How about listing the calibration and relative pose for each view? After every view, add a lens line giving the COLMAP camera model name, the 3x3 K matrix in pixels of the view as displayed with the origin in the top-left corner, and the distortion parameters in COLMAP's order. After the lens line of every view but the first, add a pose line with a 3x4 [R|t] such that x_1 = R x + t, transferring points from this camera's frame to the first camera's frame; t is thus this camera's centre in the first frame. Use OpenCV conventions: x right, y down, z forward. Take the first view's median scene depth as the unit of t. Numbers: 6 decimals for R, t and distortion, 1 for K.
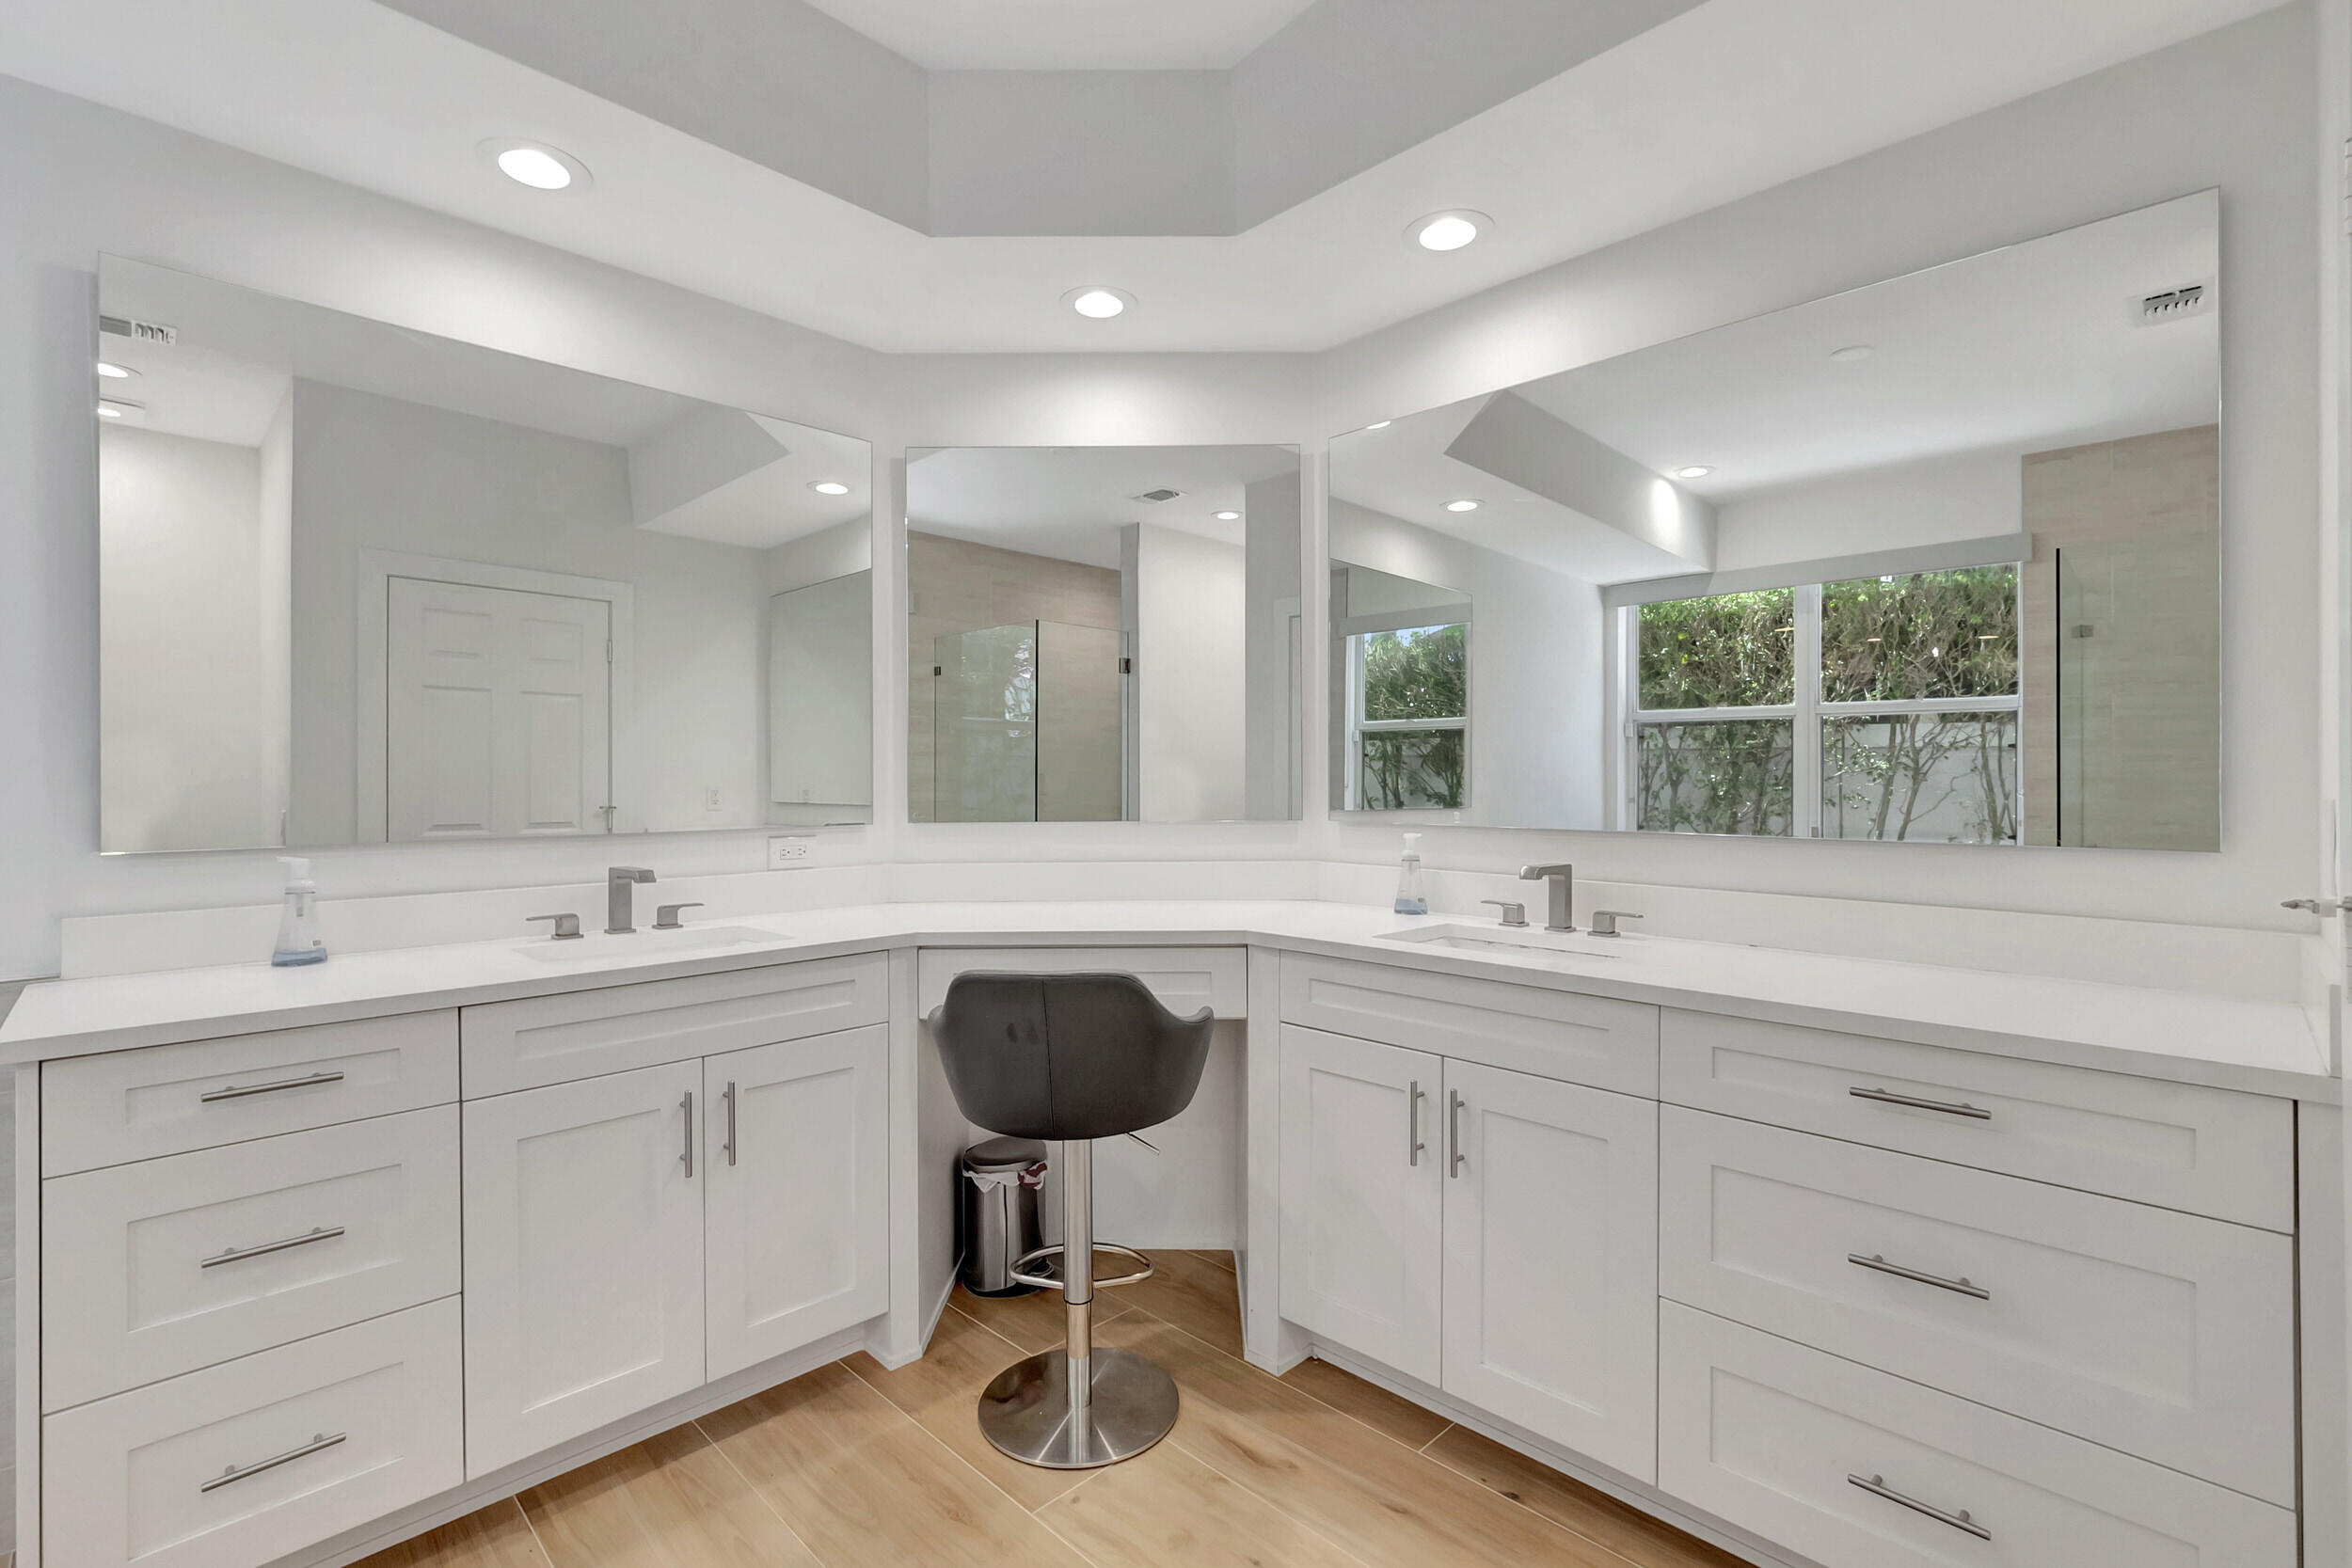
lens RADIAL K [[1046.6, 0, 1163.9], [0, 1046.6, 785.9], [0, 0, 1]] dist [0.001856, -0.000304]
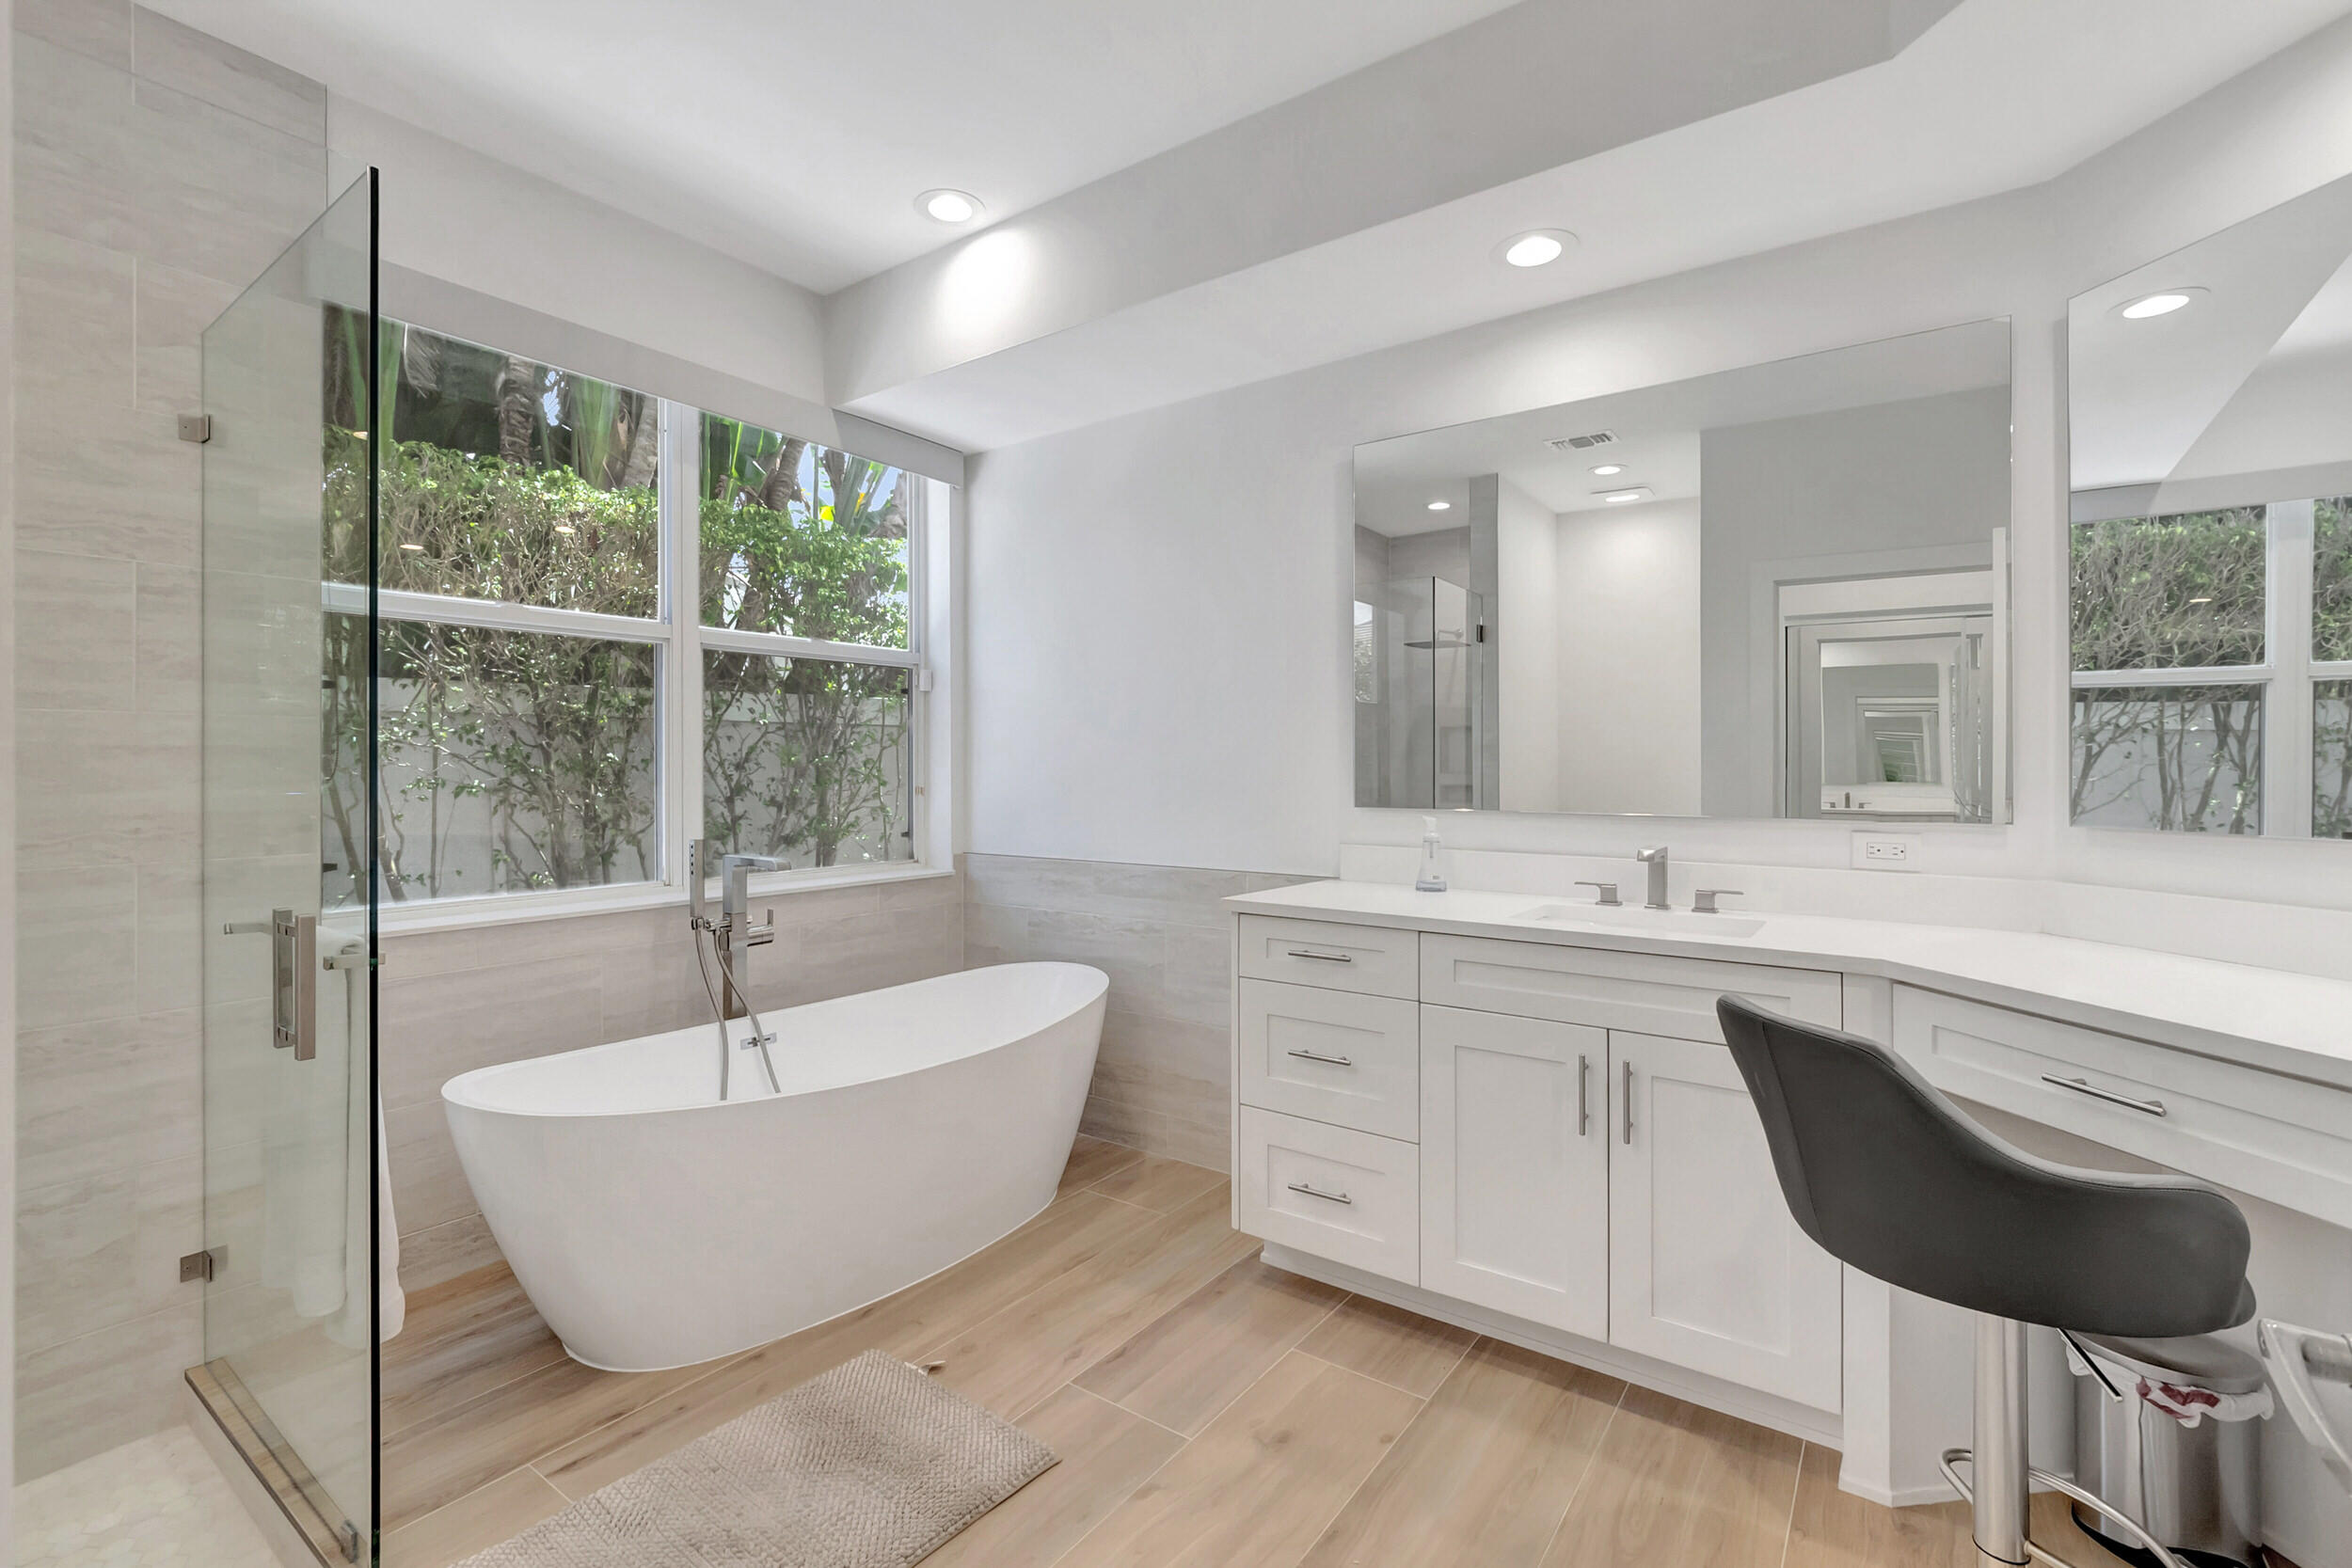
lens RADIAL K [[1046.6, 0, 1163.7], [0, 1046.6, 763.9], [0, 0, 1]] dist [0.001856, -0.000304]
pose [[0.163764, 0.002611, -0.986496, 0.524947], [-0.007885, 0.999968, 0.001337, -0.003782], [0.986468, 0.007560, 0.163780, 0.394757]]
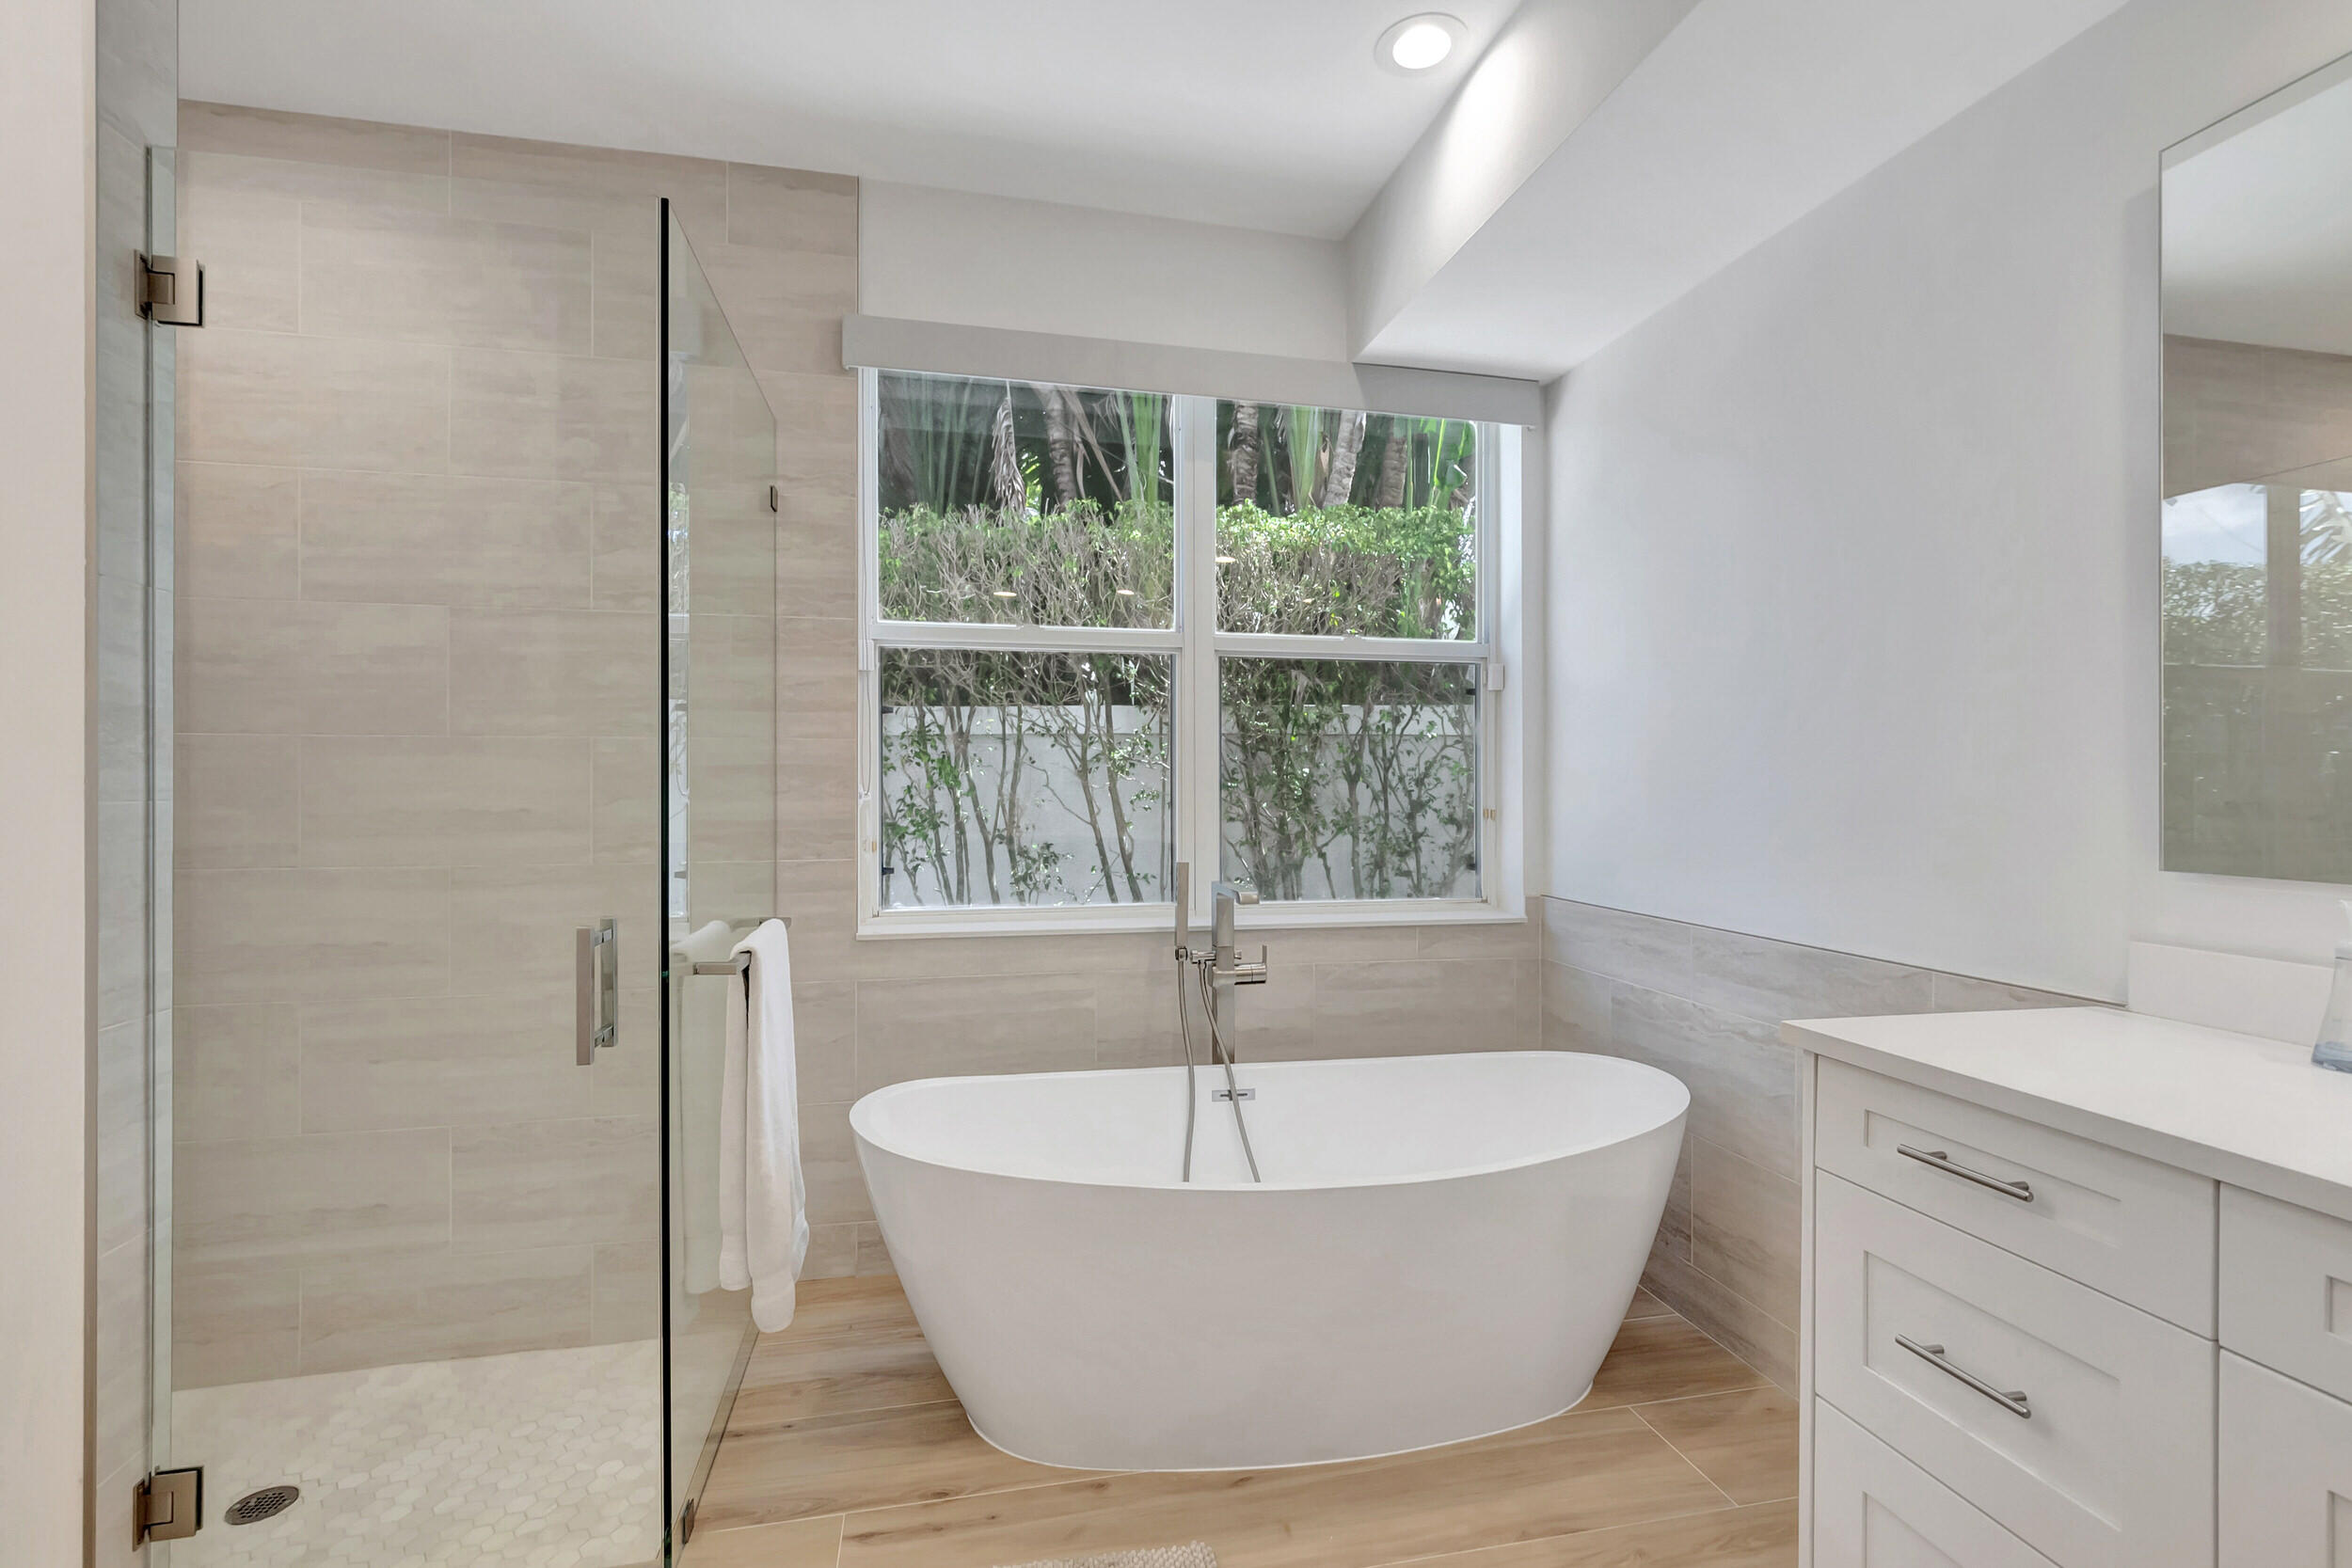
lens RADIAL K [[1046.6, 0, 1179.1], [0, 1046.6, 779.7], [0, 0, 1]] dist [0.001856, -0.000304]
pose [[-0.530888, 0.003369, -0.847435, 0.106259], [-0.007140, 0.999939, 0.008448, -0.009624], [0.847412, 0.010536, -0.530832, 0.712515]]
